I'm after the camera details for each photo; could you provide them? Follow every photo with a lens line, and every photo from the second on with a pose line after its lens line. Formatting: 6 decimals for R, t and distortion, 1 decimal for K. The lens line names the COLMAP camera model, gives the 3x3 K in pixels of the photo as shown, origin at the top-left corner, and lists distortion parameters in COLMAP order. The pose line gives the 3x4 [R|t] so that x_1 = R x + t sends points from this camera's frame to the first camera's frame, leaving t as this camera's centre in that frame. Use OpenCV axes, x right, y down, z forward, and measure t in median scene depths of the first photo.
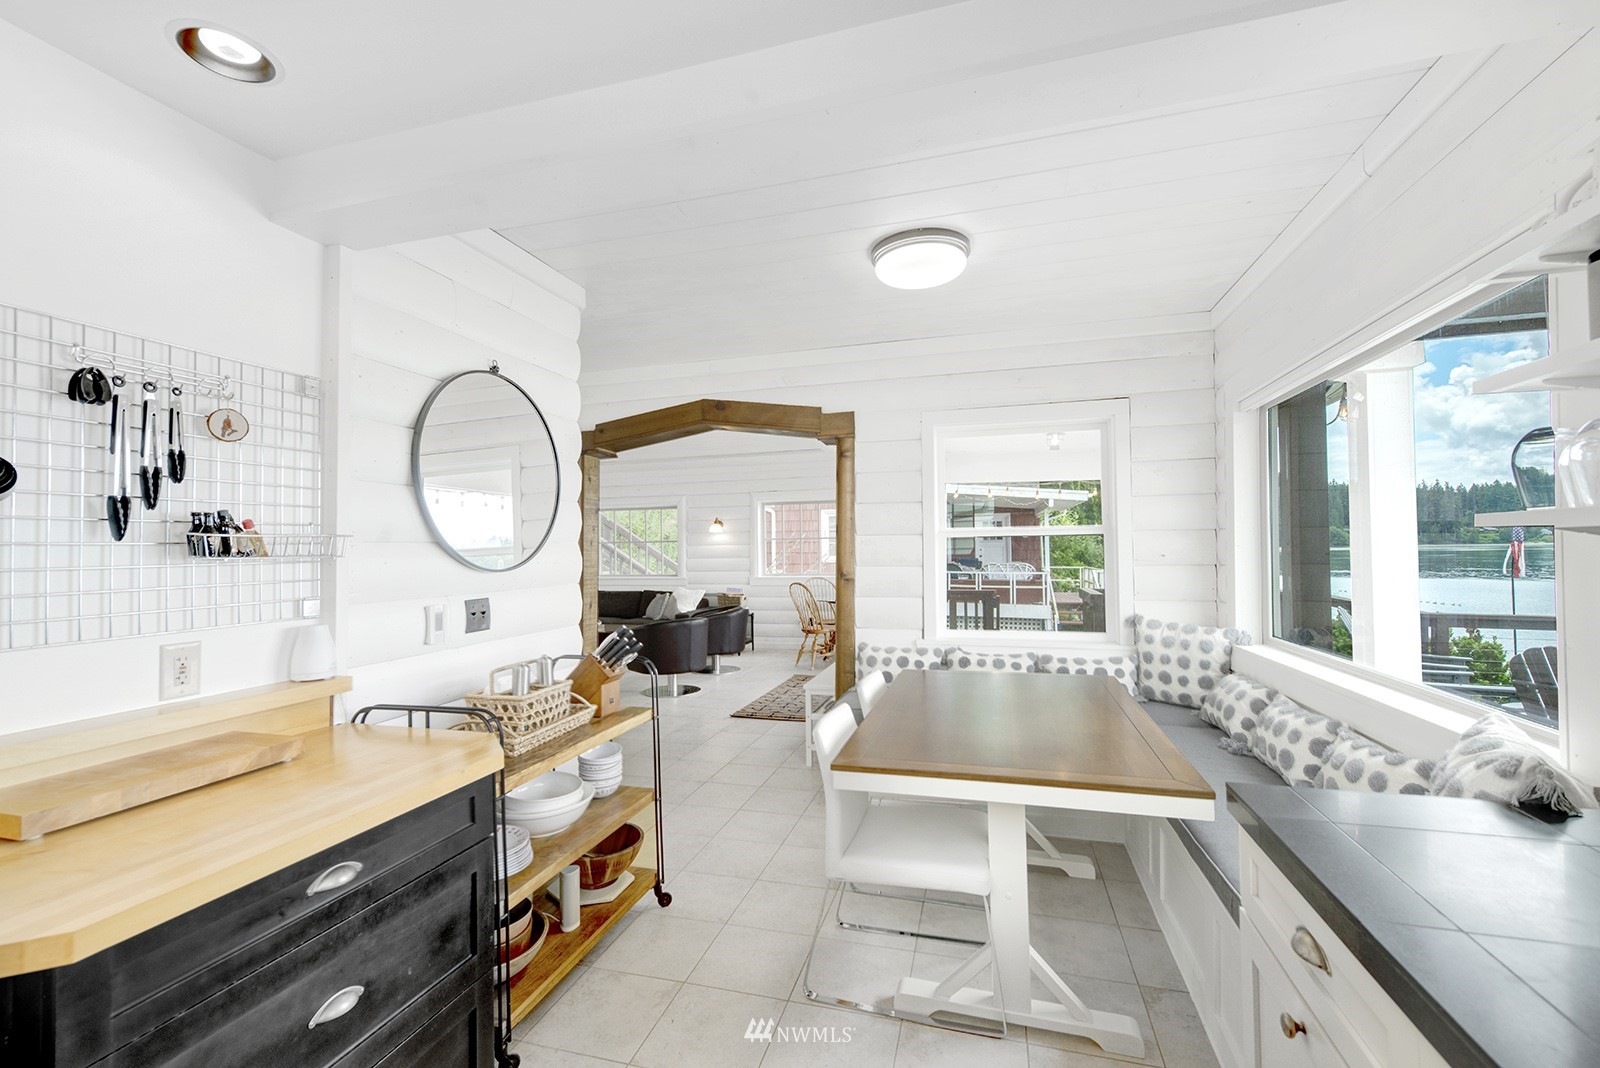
lens RADIAL K [[662.2, 0, 806.5], [0, 662.2, 539.1], [0, 0, 1]] dist [-0.000516, 0.000085]
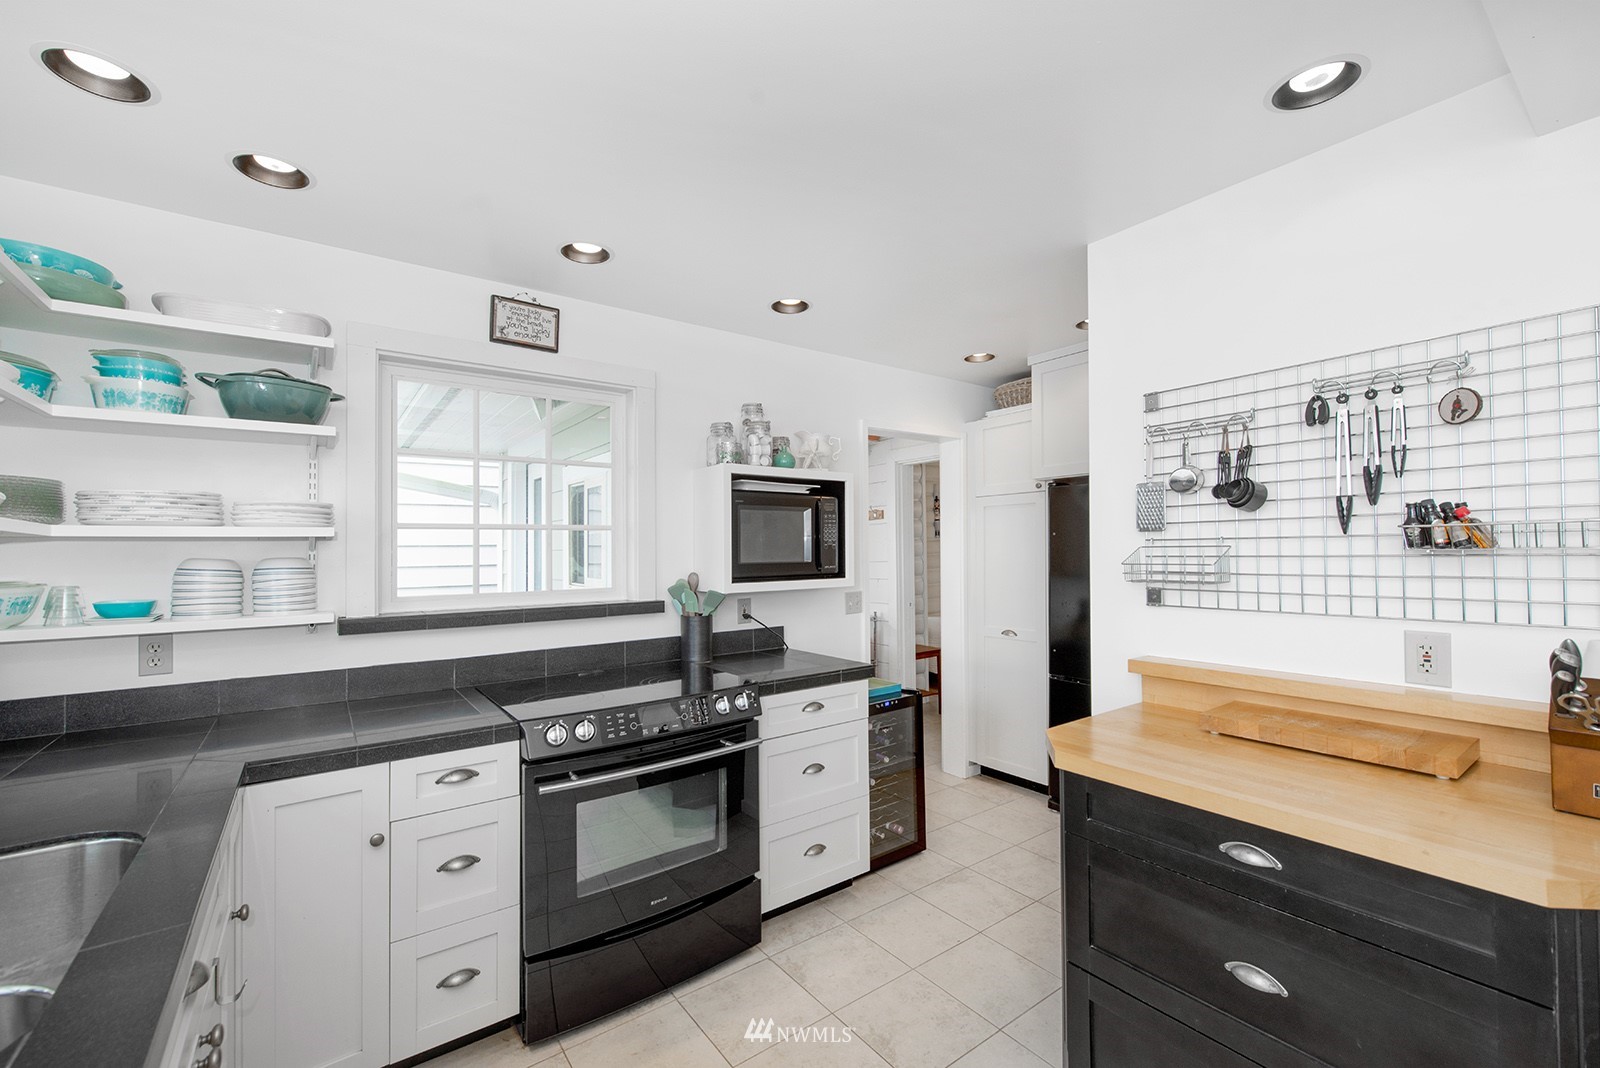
lens RADIAL K [[662.2, 0, 806.5], [0, 662.2, 539.1], [0, 0, 1]] dist [-0.000516, 0.000085]
pose [[-0.606199, 0.009819, -0.795252, 0.458283], [0.031989, 0.999416, -0.012045, -0.004201], [0.794669, -0.032741, -0.606159, 0.898847]]
